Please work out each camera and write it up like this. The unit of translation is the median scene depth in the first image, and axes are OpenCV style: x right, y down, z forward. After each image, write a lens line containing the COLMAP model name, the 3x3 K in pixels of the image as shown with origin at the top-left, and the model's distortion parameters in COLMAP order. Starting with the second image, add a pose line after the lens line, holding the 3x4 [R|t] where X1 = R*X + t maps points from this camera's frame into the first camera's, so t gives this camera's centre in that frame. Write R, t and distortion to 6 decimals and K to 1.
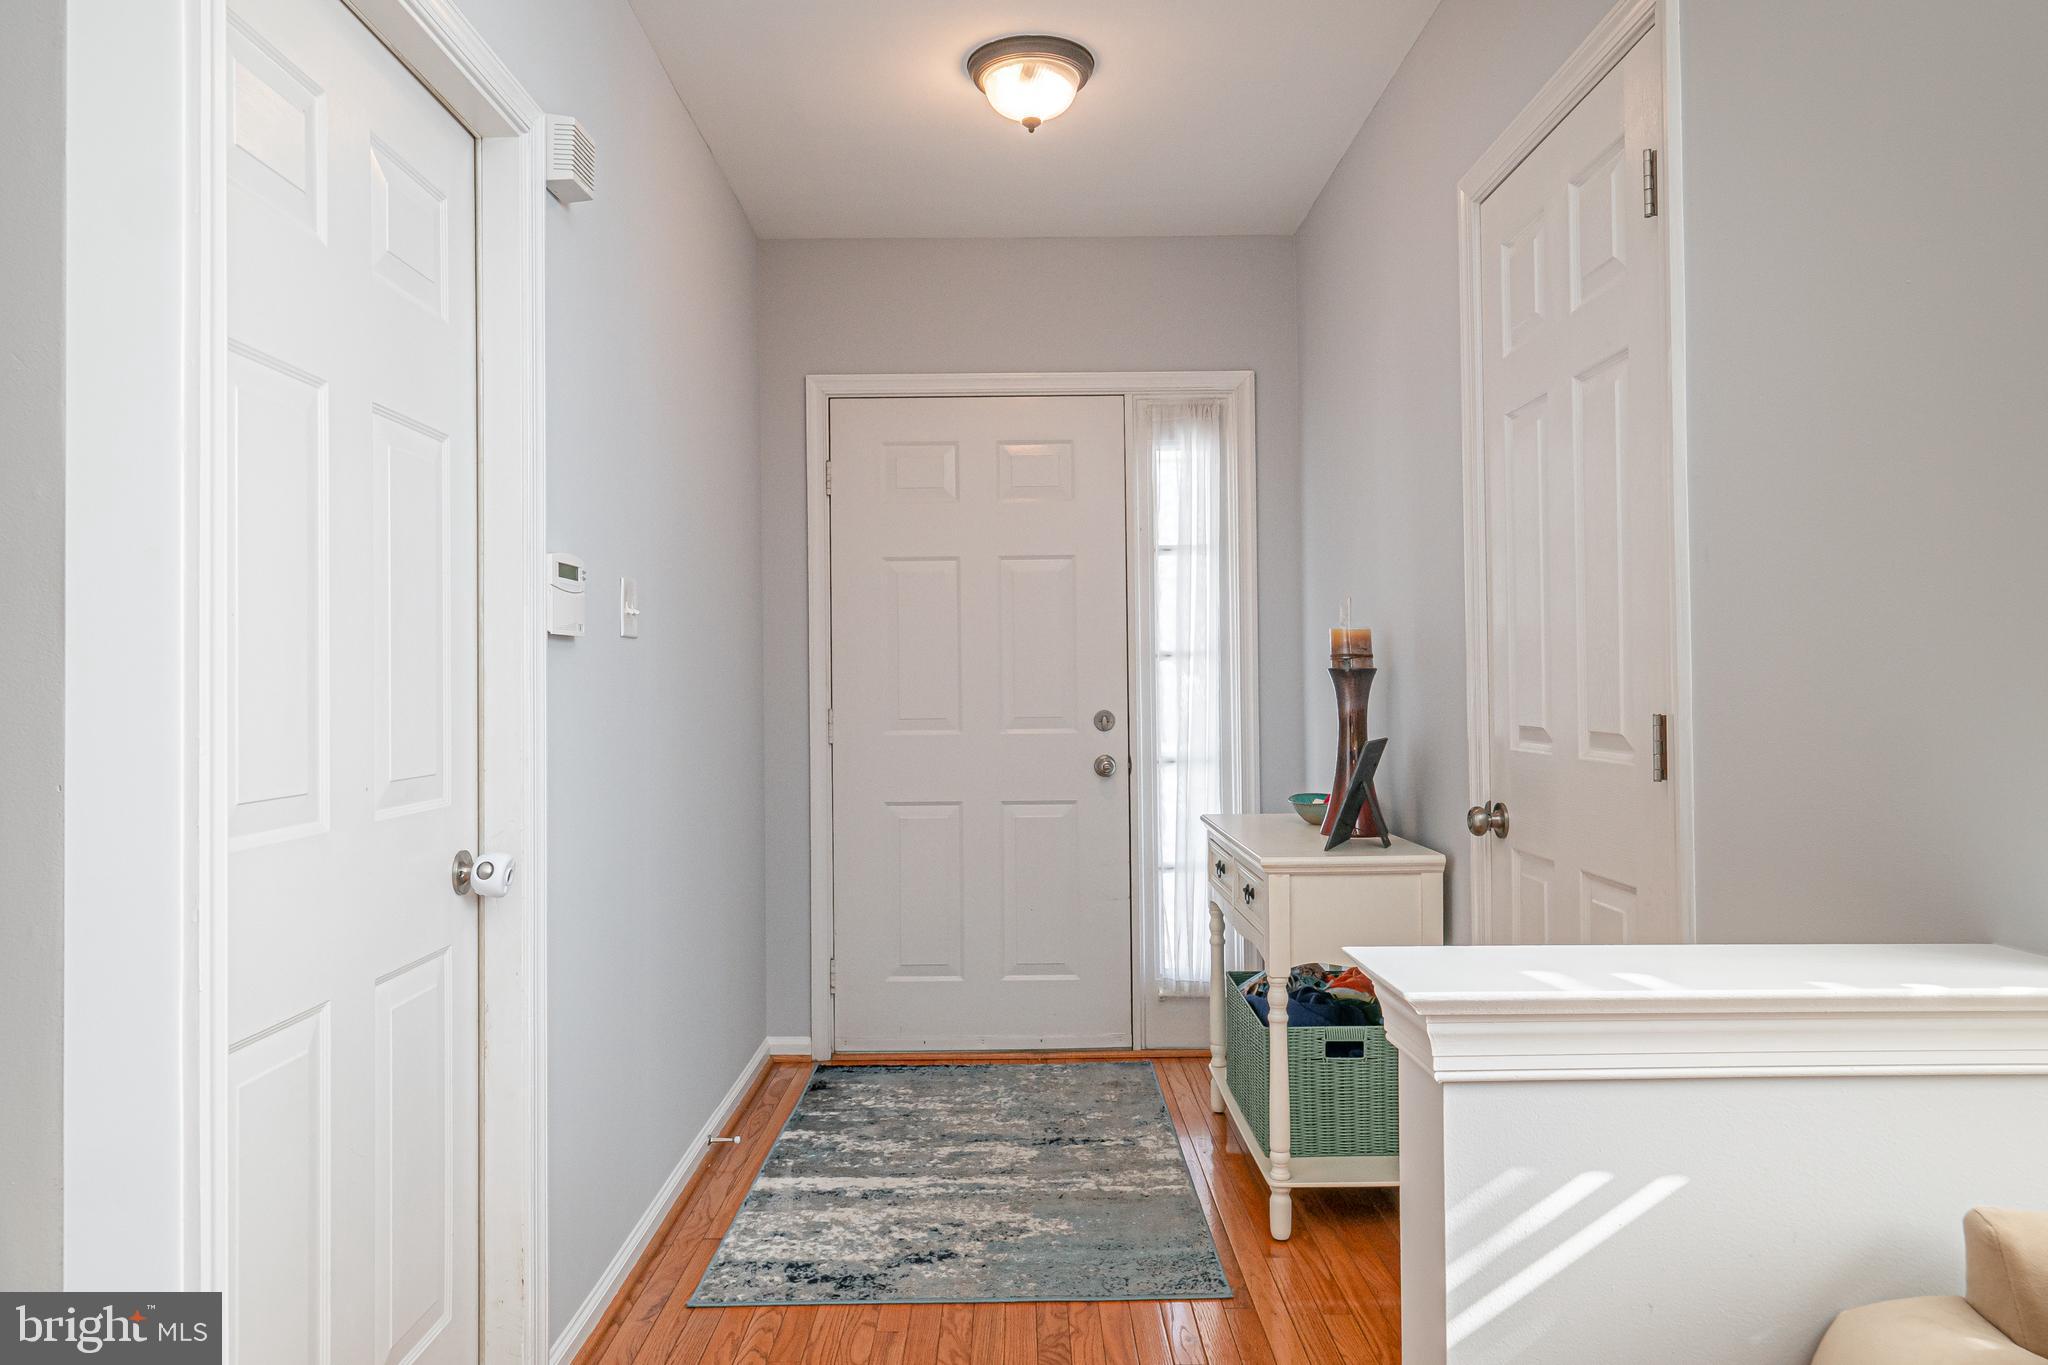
lens RADIAL K [[1324.0, 0, 1027.6], [0, 1324.0, 673.1], [0, 0, 1]] dist [-0.007526, 0.000896]
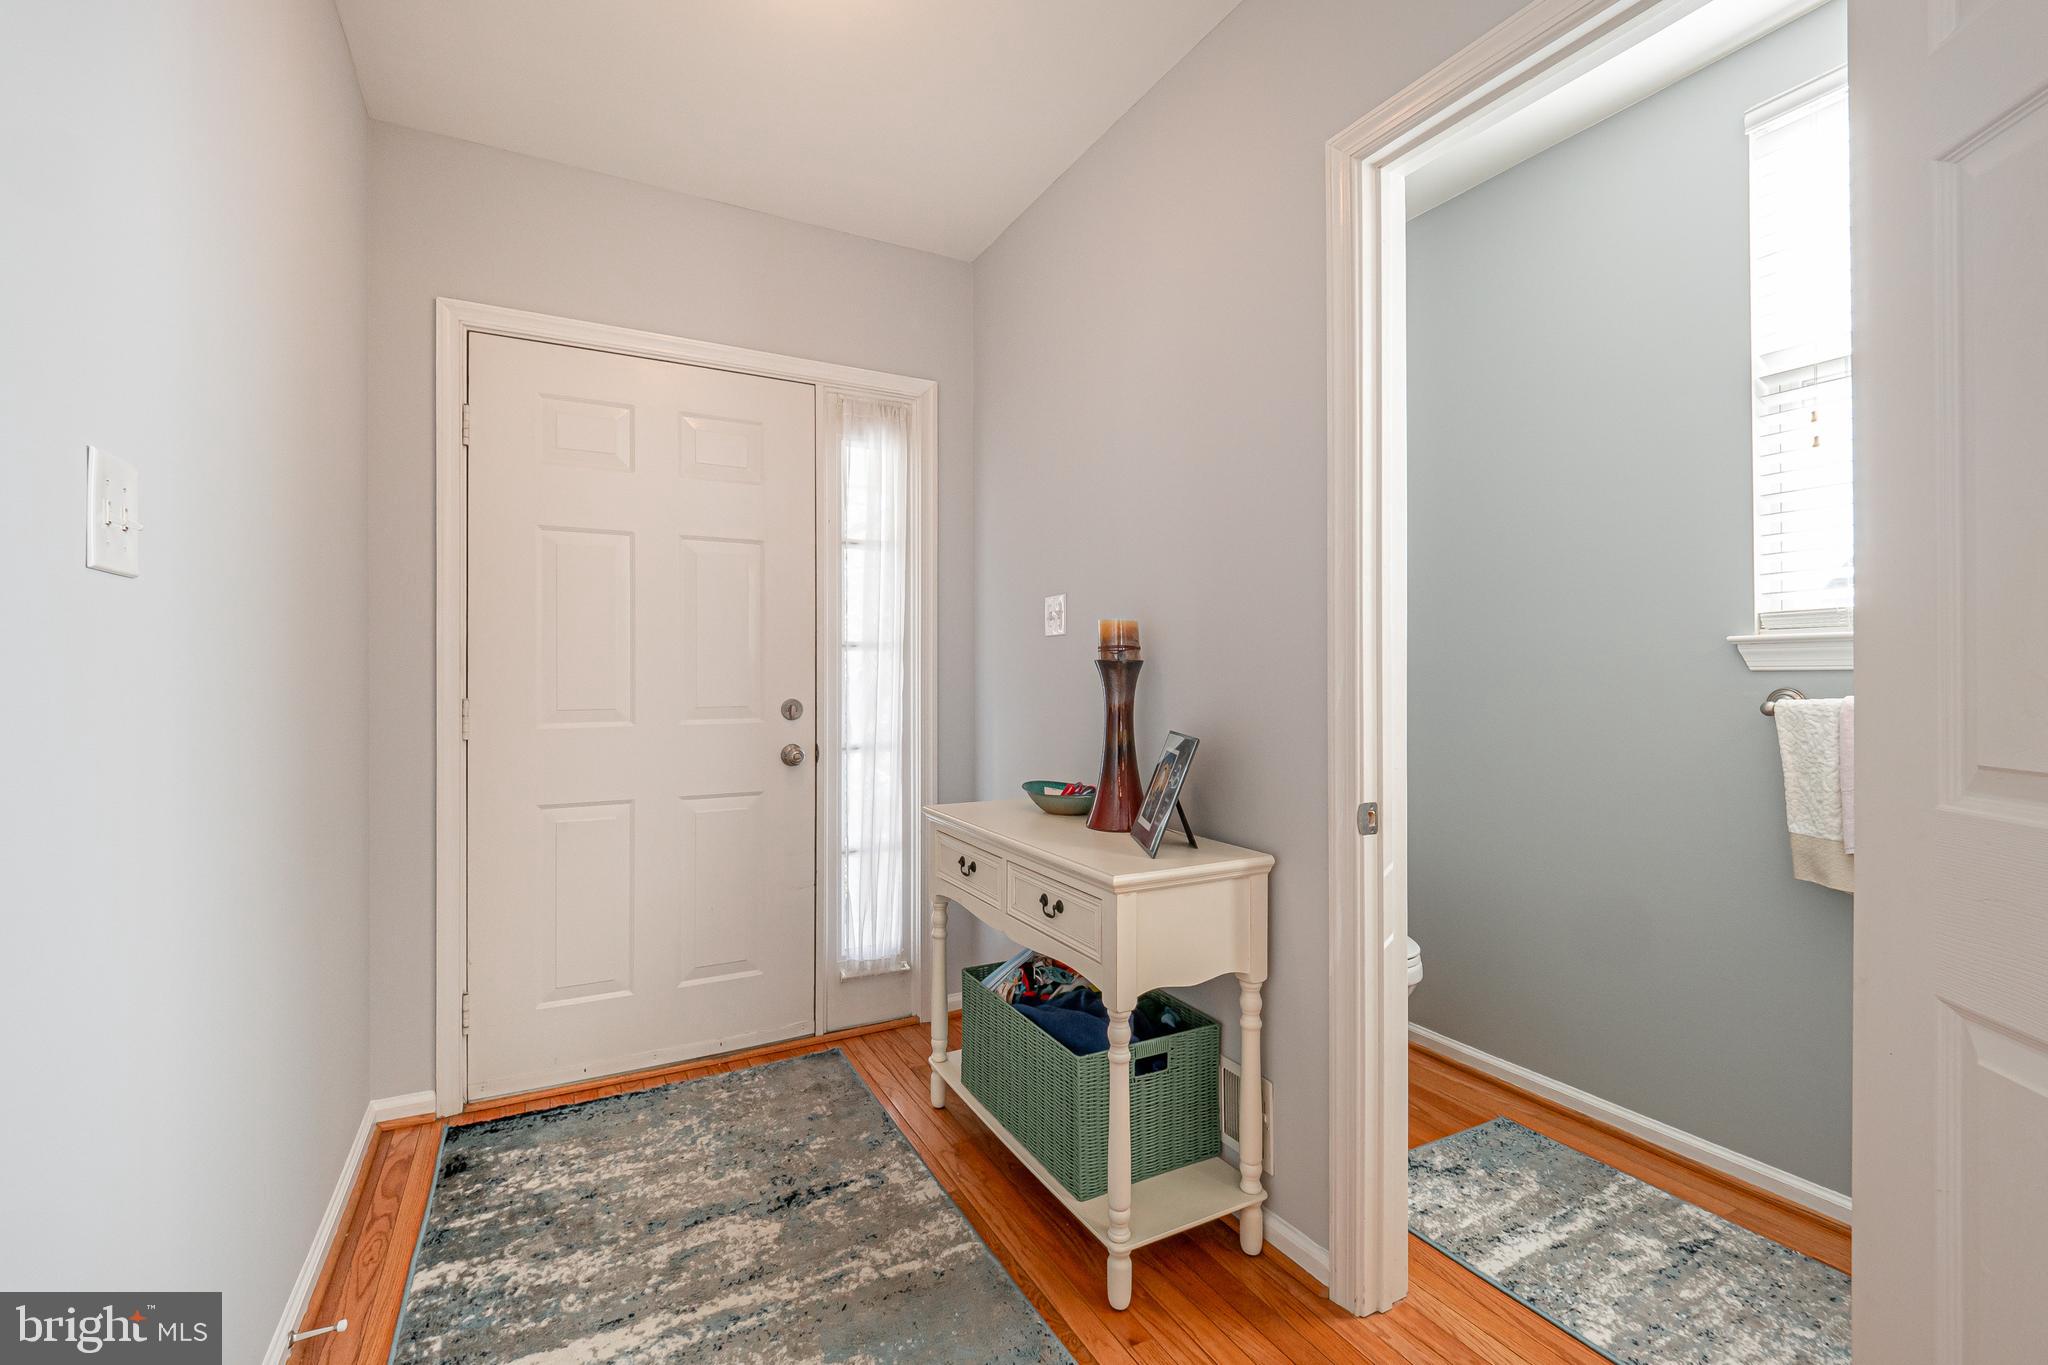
lens RADIAL K [[864.6, 0, 1017.8], [0, 864.6, 668.1], [0, 0, 1]] dist [-0.006765, -0.004033]
pose [[0.885324, 0.012897, 0.464796, -0.100116], [-0.014390, 0.999896, -0.000336, 0.002584], [-0.464752, -0.006391, 0.885418, 0.373947]]
